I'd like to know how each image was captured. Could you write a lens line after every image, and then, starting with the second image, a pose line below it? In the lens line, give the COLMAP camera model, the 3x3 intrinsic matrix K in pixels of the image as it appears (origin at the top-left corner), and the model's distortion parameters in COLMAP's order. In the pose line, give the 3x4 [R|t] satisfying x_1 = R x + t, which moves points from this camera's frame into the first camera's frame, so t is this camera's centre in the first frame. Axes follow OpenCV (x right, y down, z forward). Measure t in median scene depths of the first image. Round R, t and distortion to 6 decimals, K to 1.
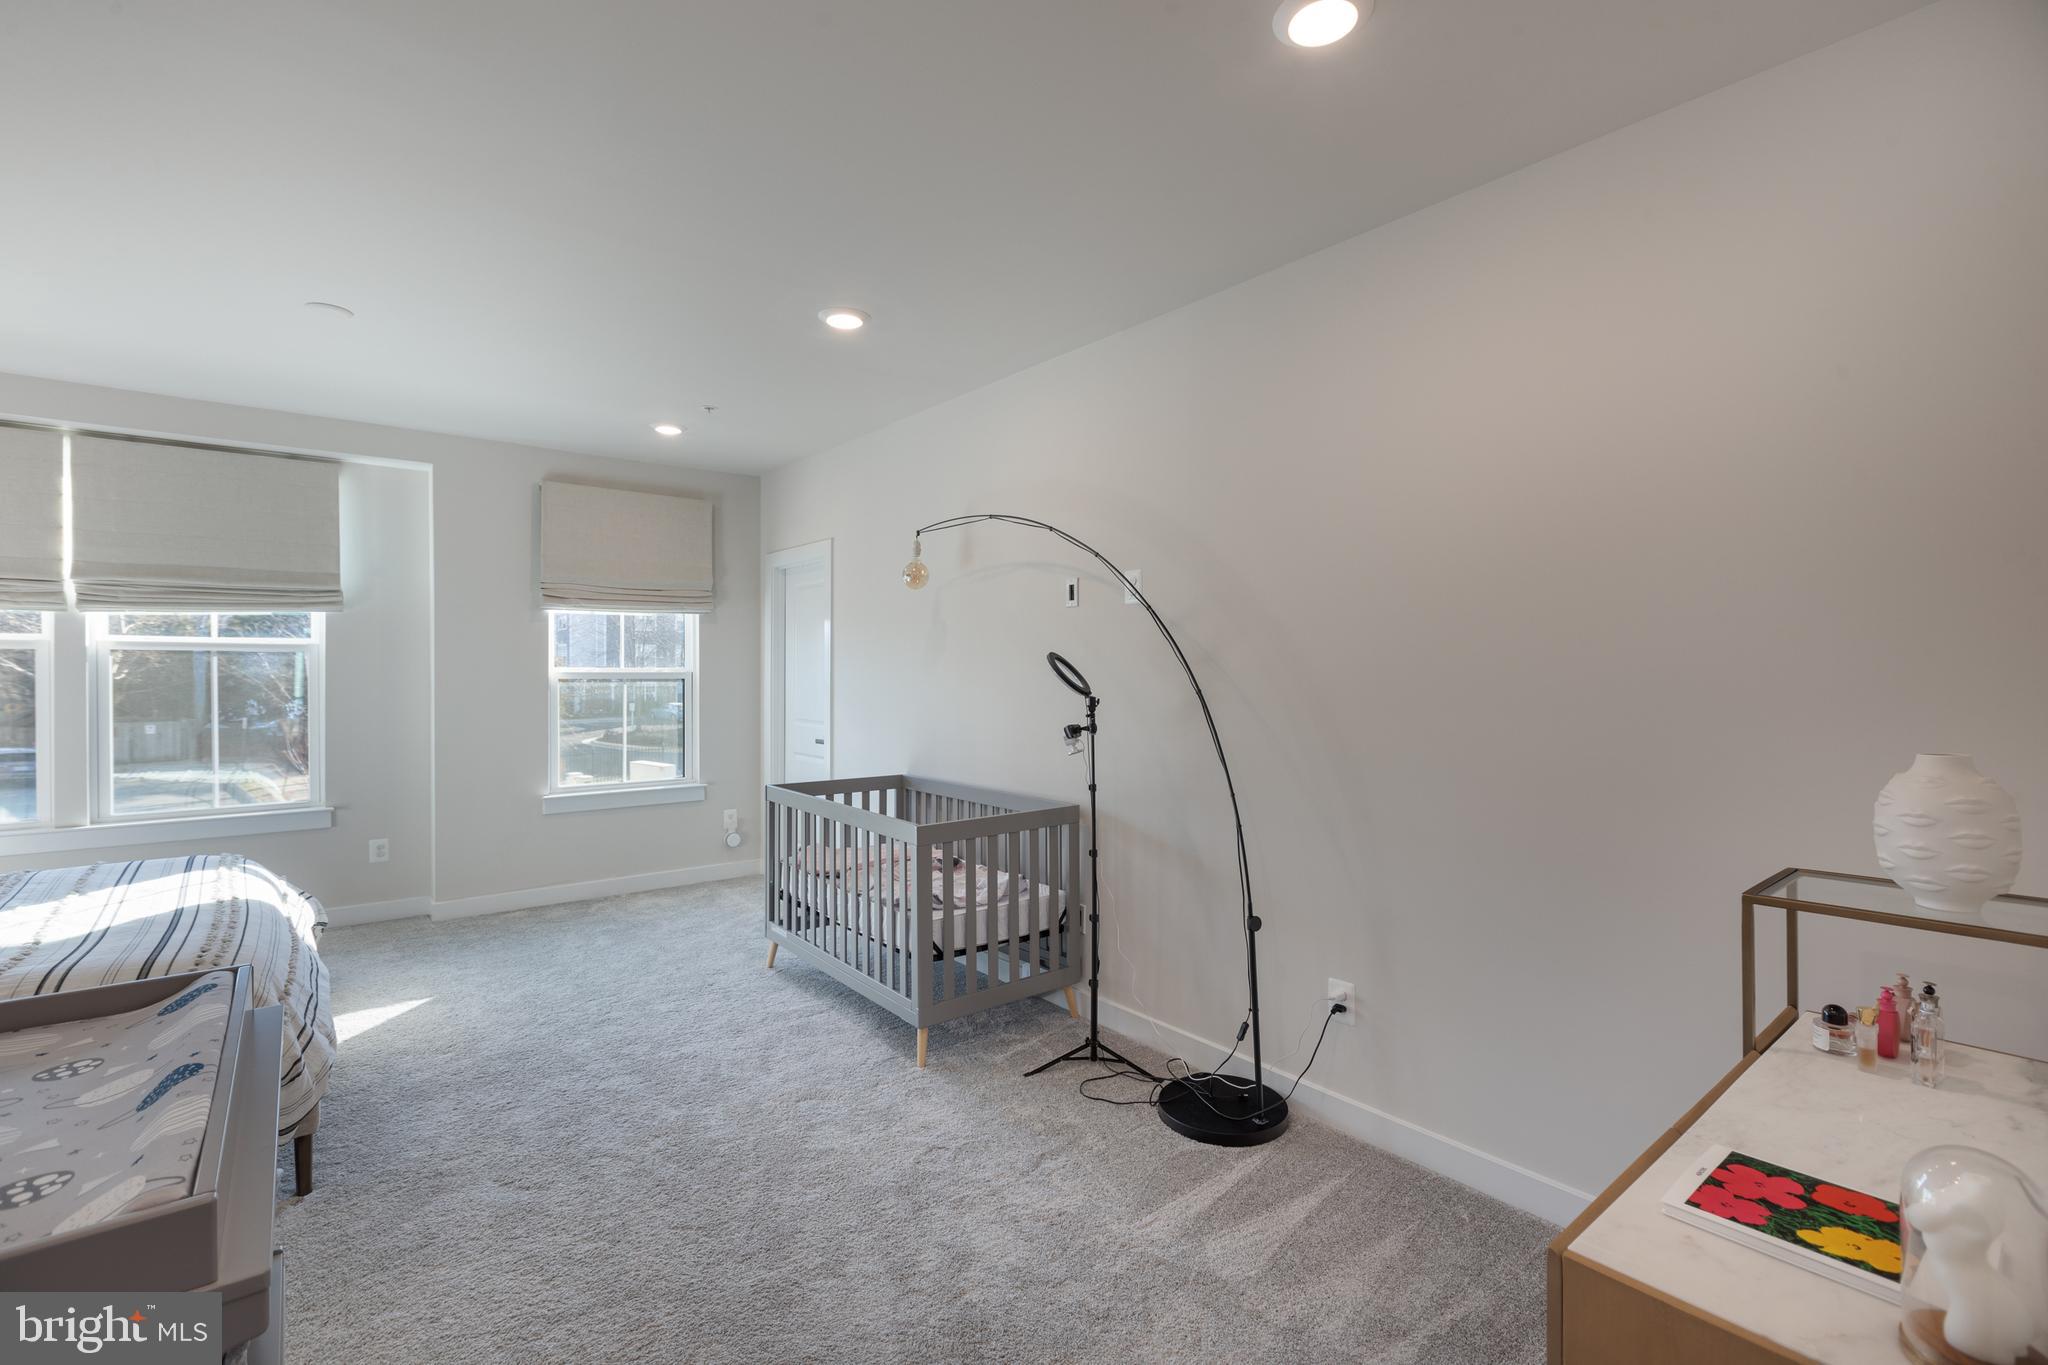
lens RADIAL K [[908.6, 0, 1026.8], [0, 908.6, 678.5], [0, 0, 1]] dist [0.001956, -0.000176]
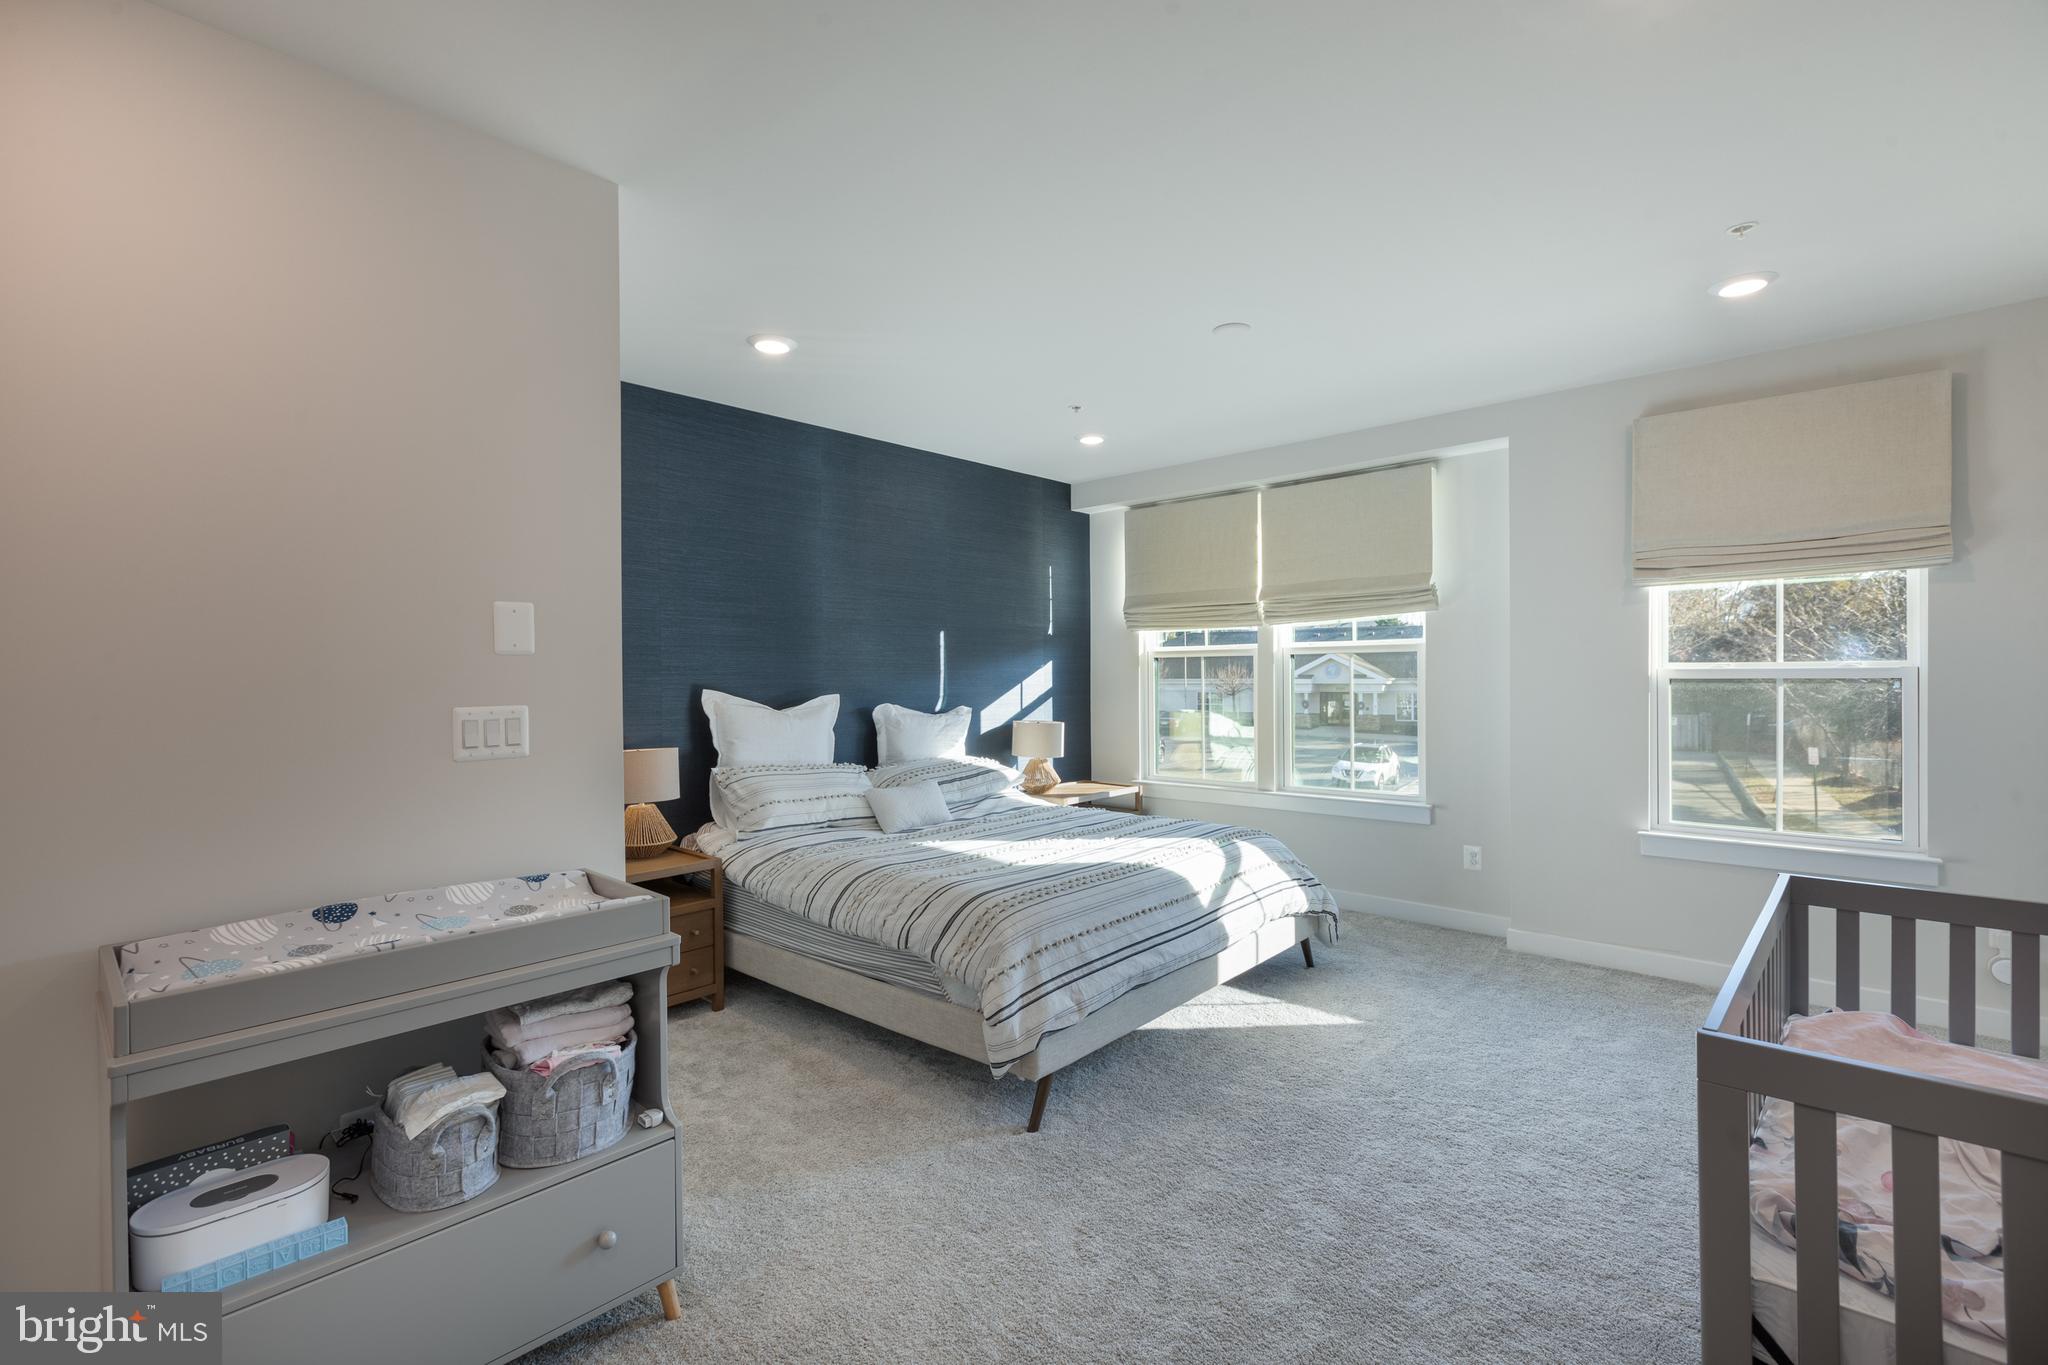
lens RADIAL K [[908.6, 0, 1026.8], [0, 908.6, 678.5], [0, 0, 1]] dist [0.001956, -0.000176]
pose [[0.150951, 0.003935, -0.988533, 0.176876], [0.000506, 0.999992, 0.004058, -0.002755], [0.988541, -0.001113, 0.150948, 0.444073]]
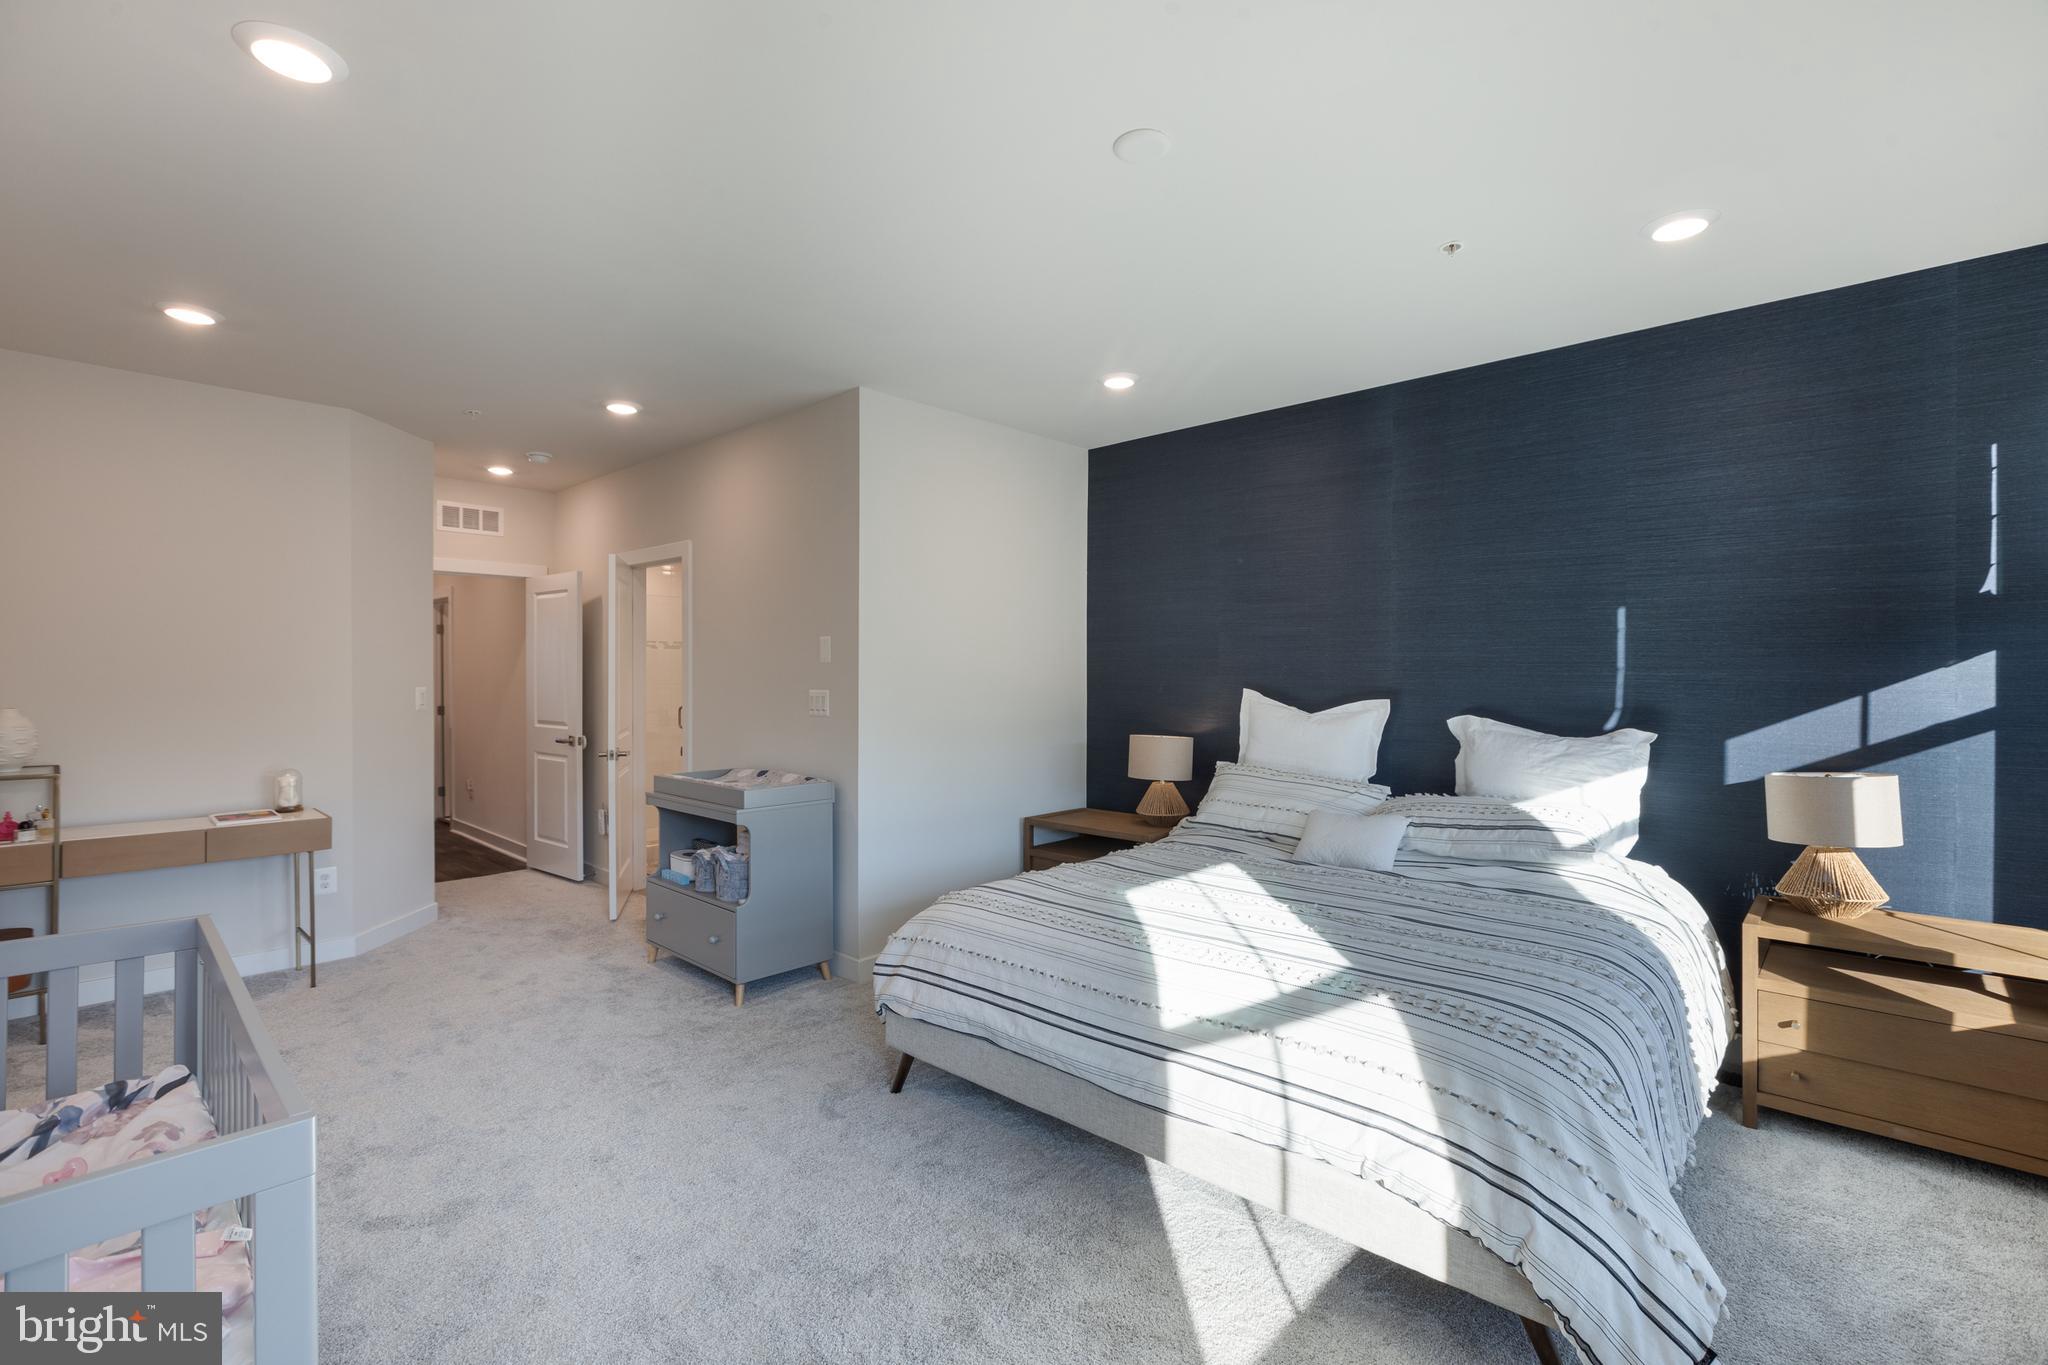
lens RADIAL K [[908.6, 0, 1026.8], [0, 908.6, 678.5], [0, 0, 1]] dist [0.001956, -0.000176]
pose [[-0.990854, 0.000150, -0.134939, -0.436488], [-0.001446, 0.999930, 0.011729, -0.009816], [0.134931, 0.011817, -0.990784, 1.220935]]
